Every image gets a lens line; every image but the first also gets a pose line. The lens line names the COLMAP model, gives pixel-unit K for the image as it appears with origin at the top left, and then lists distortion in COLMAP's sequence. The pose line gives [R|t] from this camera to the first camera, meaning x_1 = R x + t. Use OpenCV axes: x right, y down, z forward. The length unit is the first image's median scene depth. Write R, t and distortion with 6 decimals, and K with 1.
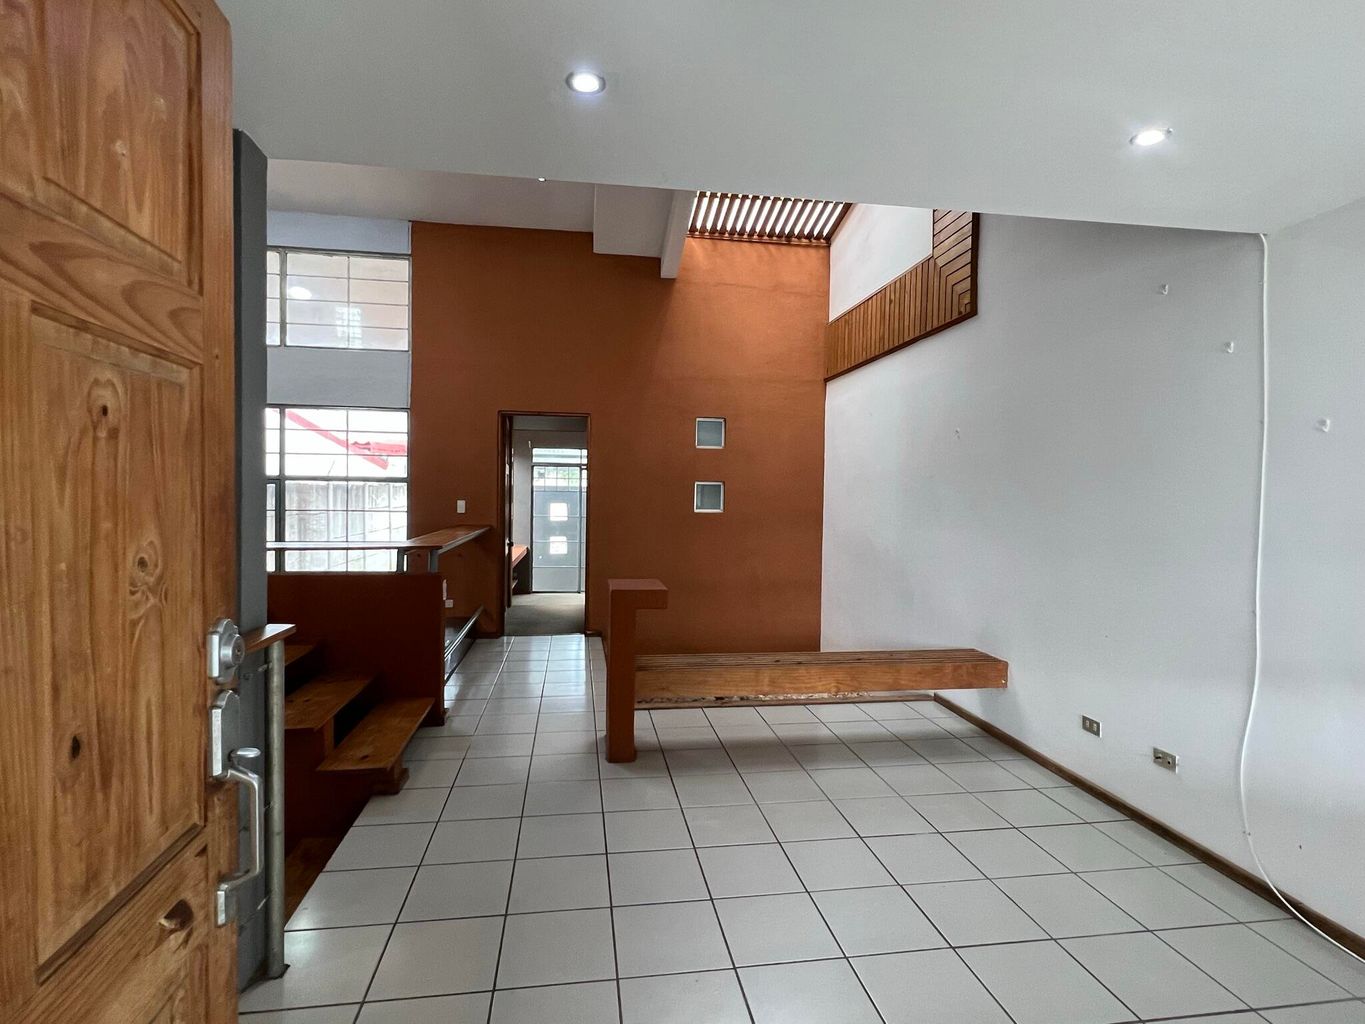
lens RADIAL K [[682.9, 0, 677.4], [0, 682.9, 514.4], [0, 0, 1]] dist [0.004913, 0.000131]
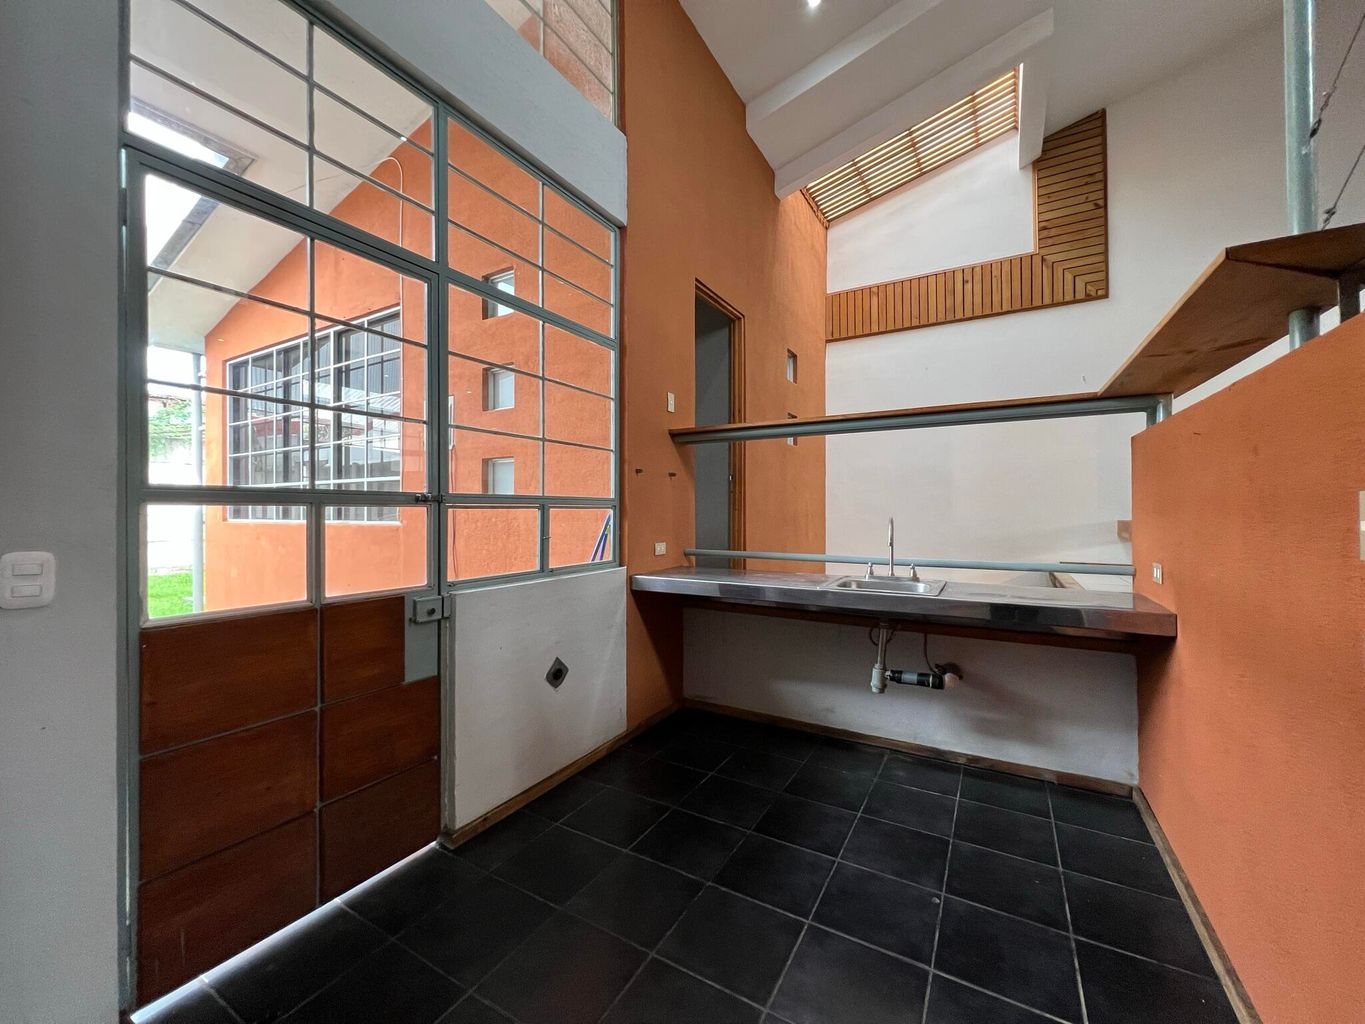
lens RADIAL K [[545.6, 0, 670.5], [0, 545.6, 513.2], [0, 0, 1]] dist [-0.002347, 0.000839]
pose [[0.633908, -0.021818, 0.773101, -0.718209], [0.036281, 0.999340, -0.001545, 0.096433], [-0.772557, 0.029029, 0.634281, 0.643644]]
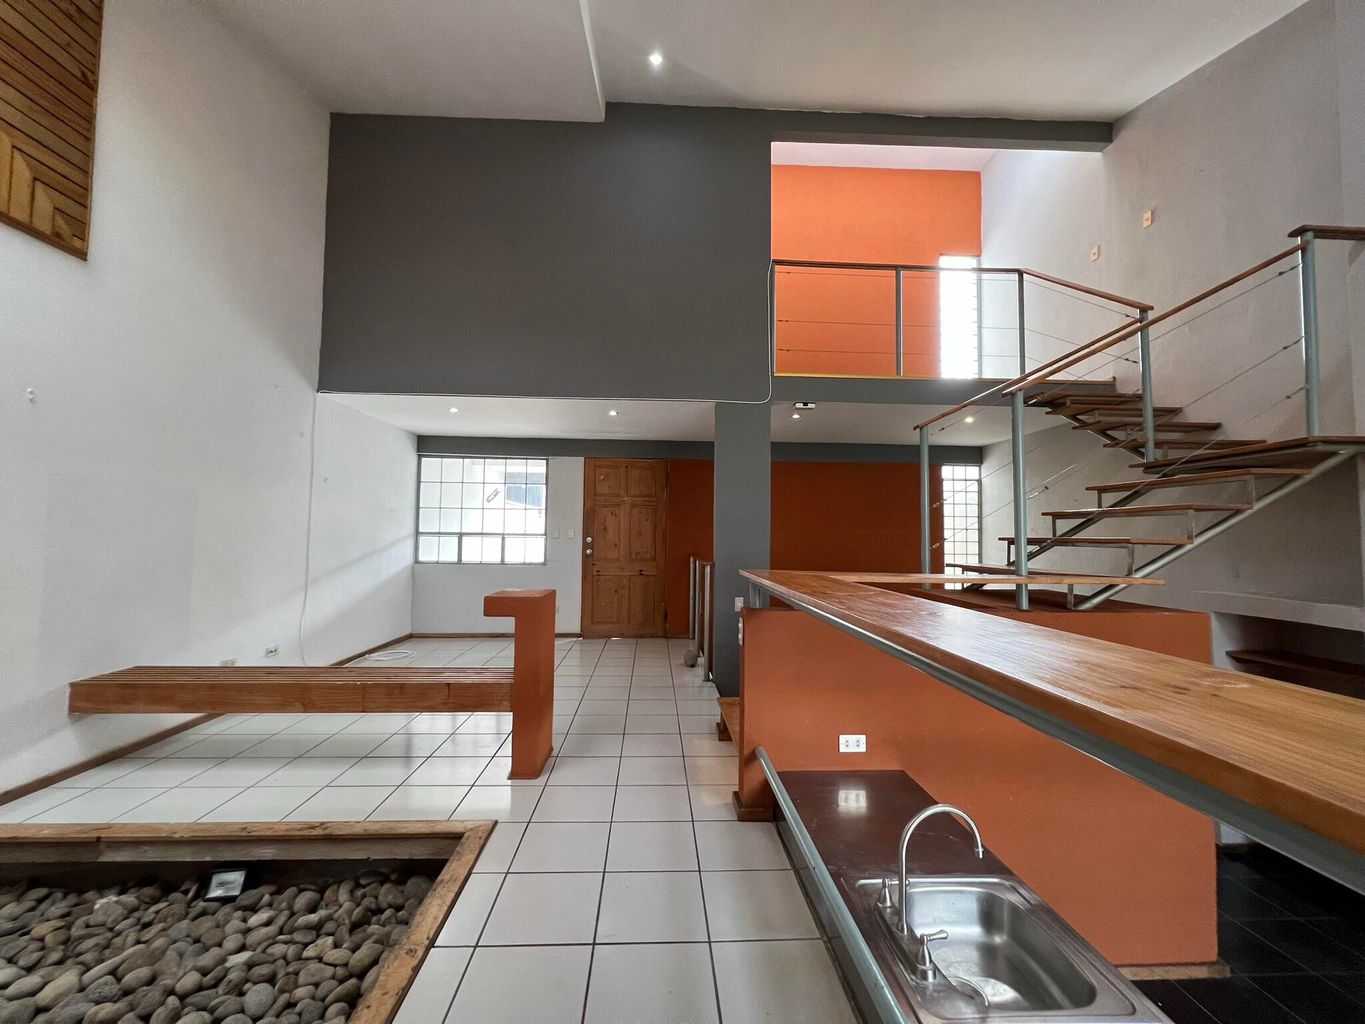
lens RADIAL K [[545.6, 0, 678.7], [0, 545.6, 509.8], [0, 0, 1]] dist [-0.002347, 0.000839]
pose [[-0.994608, -0.025572, 0.100500, -0.206763], [-0.026791, 0.999583, -0.010801, -0.008810], [-0.100182, -0.013435, -0.994878, 1.005215]]
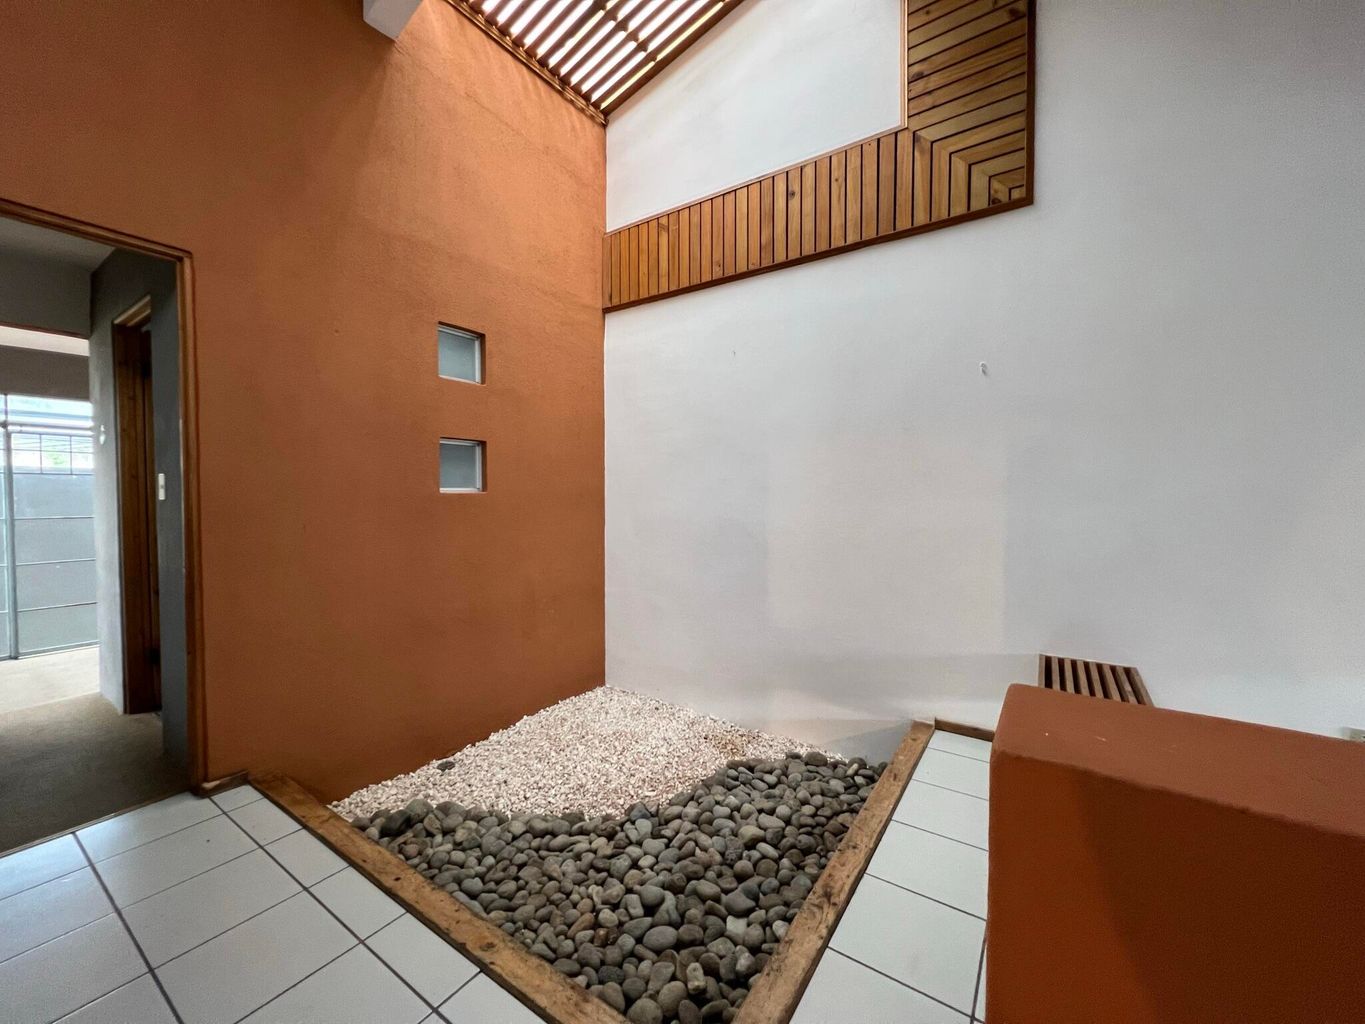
lens RADIAL K [[545.6, 0, 677.7], [0, 545.6, 511.0], [0, 0, 1]] dist [-0.002347, 0.000839]
pose [[0.683619, -0.038771, 0.728808, -0.171498], [0.033942, 0.999196, 0.021318, 0.008863], [-0.729049, 0.010164, 0.684386, 0.567940]]
